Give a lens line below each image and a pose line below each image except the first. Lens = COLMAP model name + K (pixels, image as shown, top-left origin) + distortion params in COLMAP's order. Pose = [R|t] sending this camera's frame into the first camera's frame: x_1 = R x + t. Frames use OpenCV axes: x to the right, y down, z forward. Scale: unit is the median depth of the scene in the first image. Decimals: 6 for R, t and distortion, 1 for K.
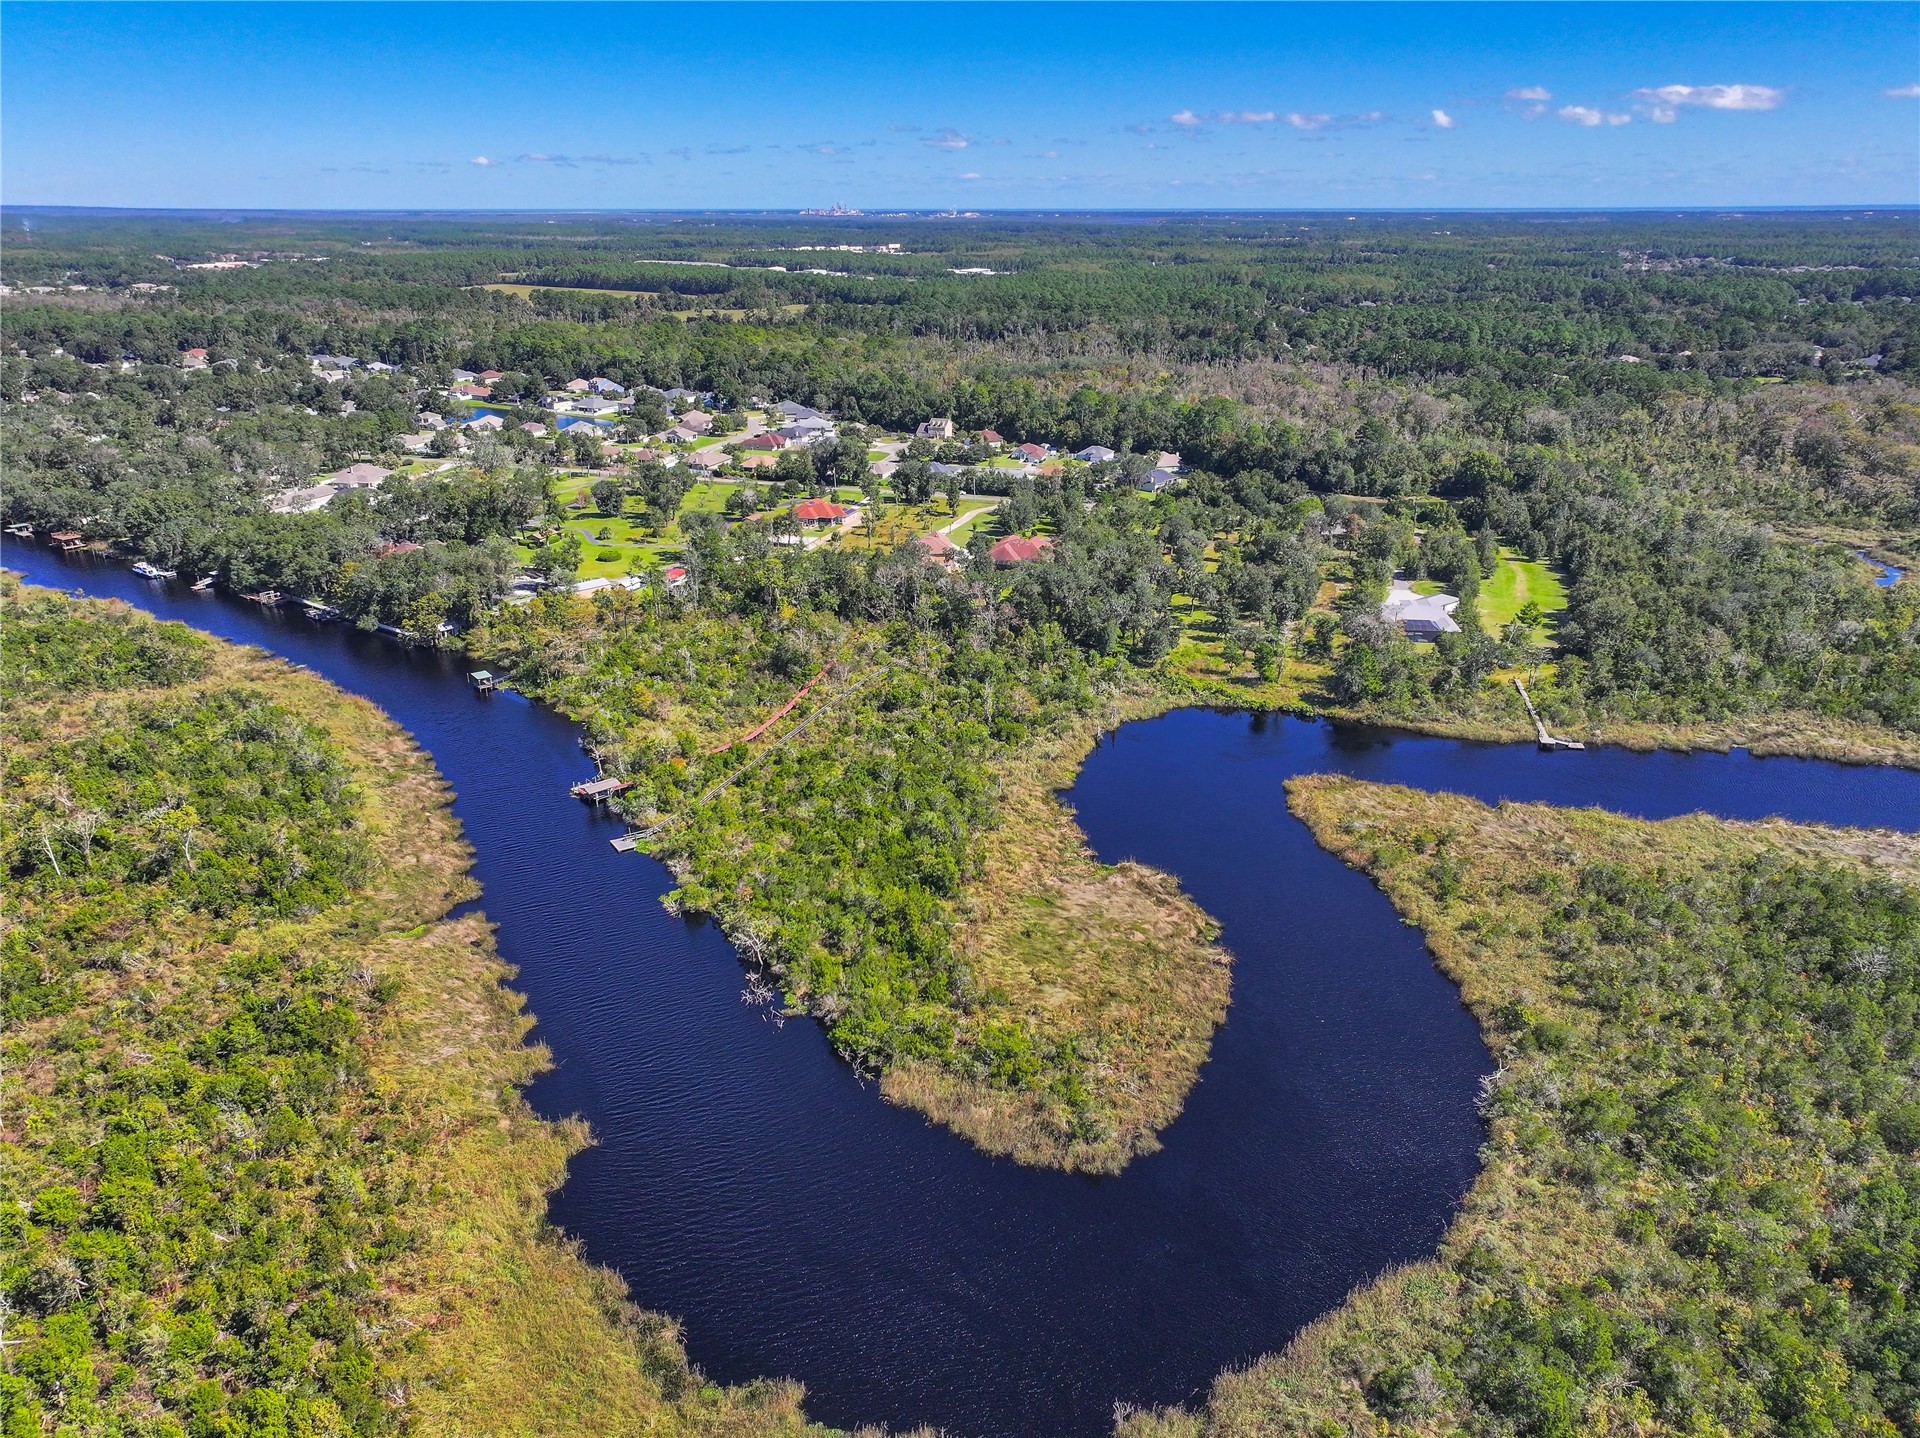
lens RADIAL K [[1332.2, 0, 960.0], [0, 1332.2, 719.0], [0, 0, 1]] dist [-0.000088, -0.001578]
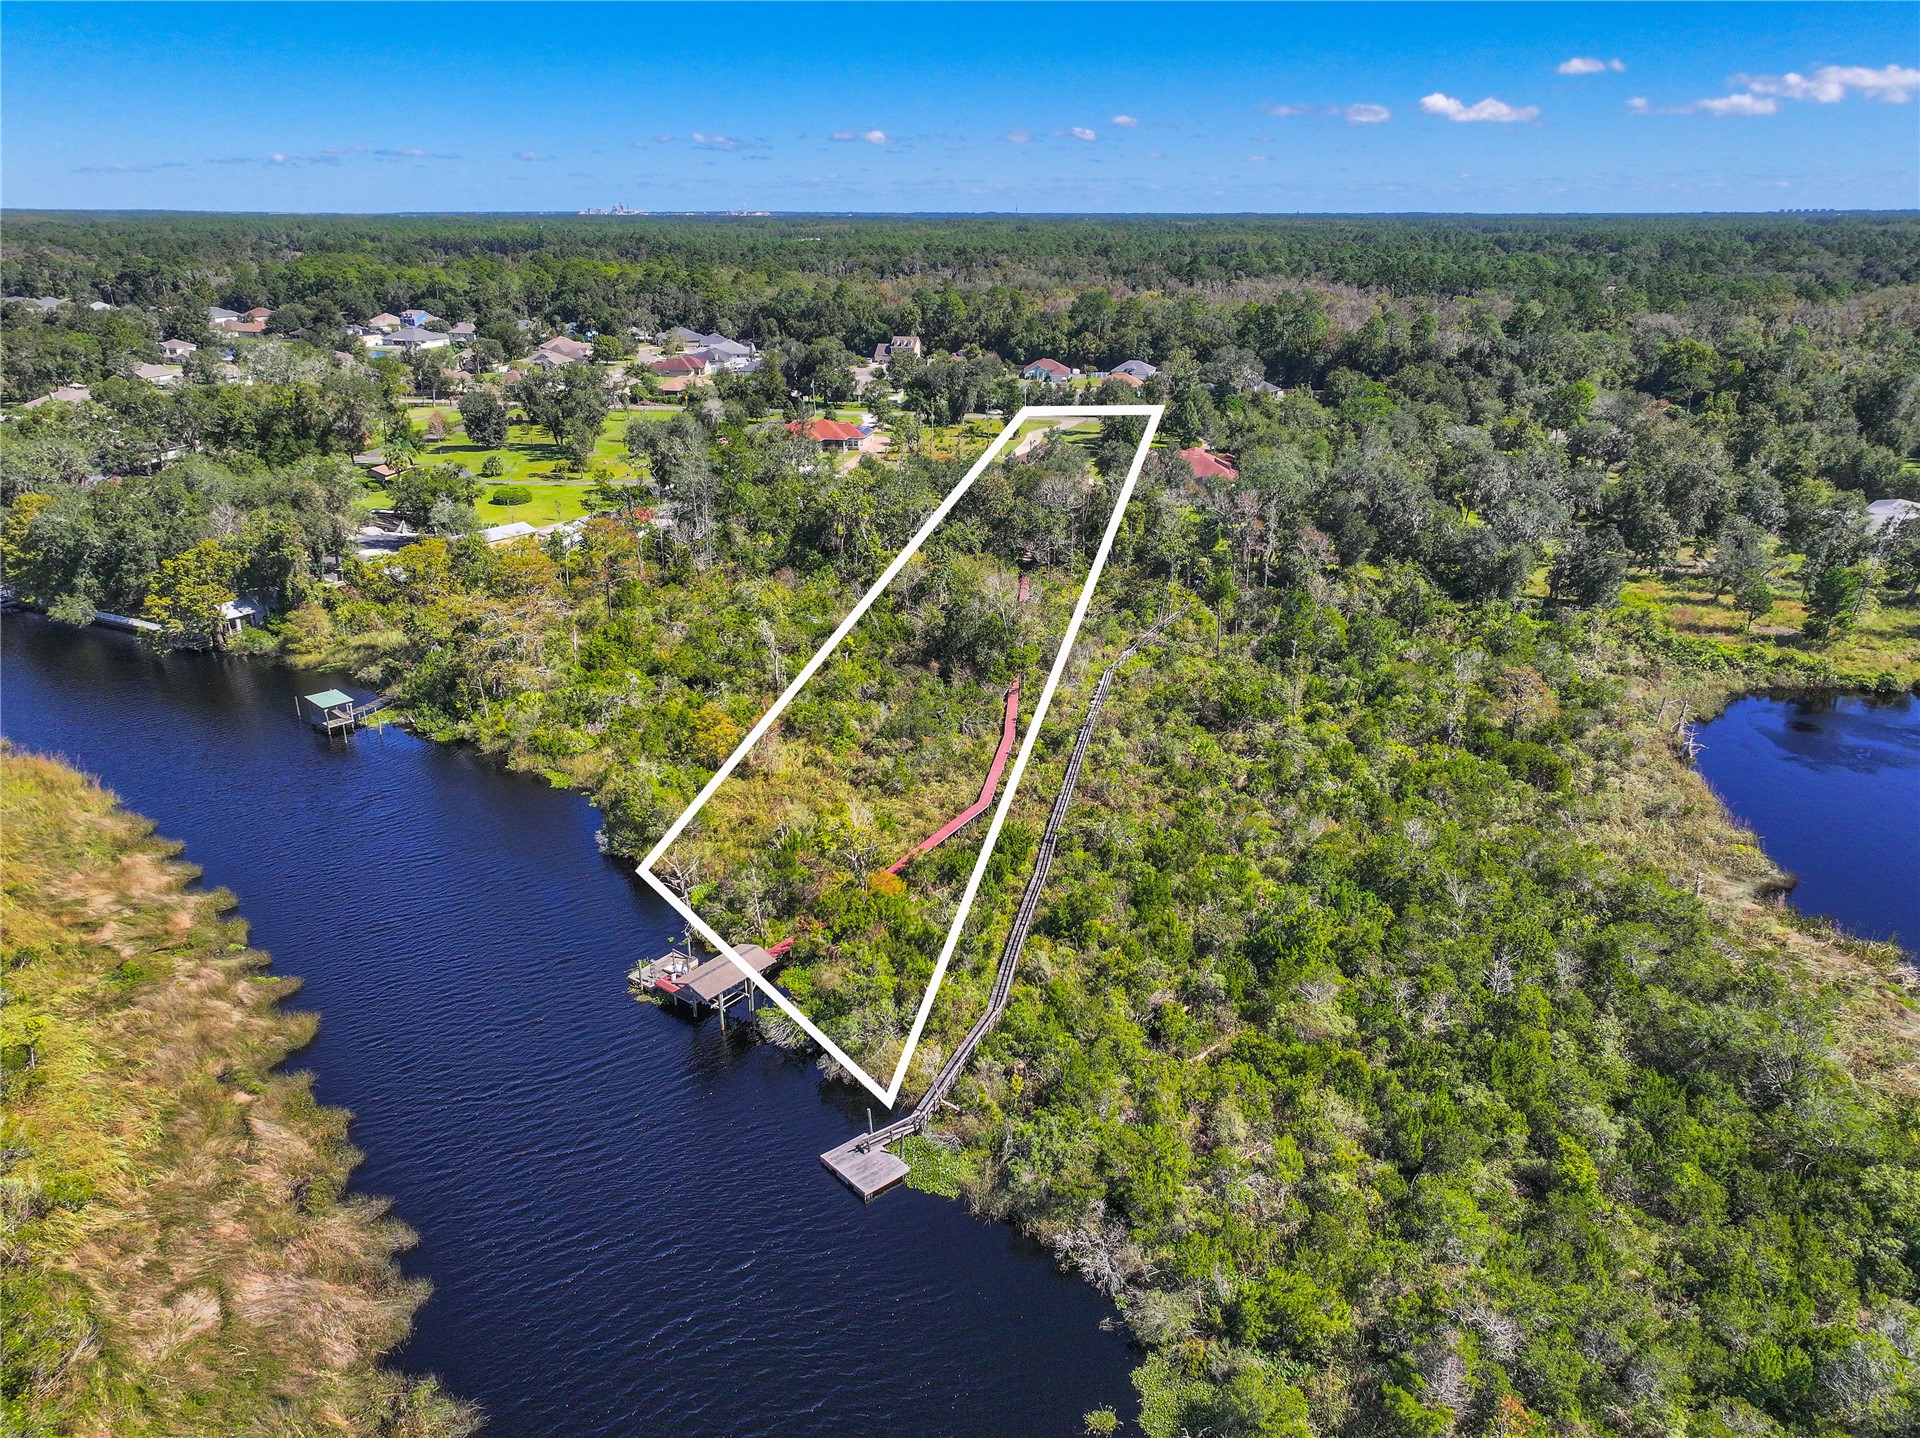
lens RADIAL K [[1390.3, 0, 960.0], [0, 1390.3, 719.0], [0, 0, 1]] dist [-0.003441, 0.008118]
pose [[0.990662, -0.050557, 0.126618, -0.179959], [0.051750, 0.998641, -0.006152, -0.010175], [-0.126135, 0.012647, 0.991933, 0.434888]]
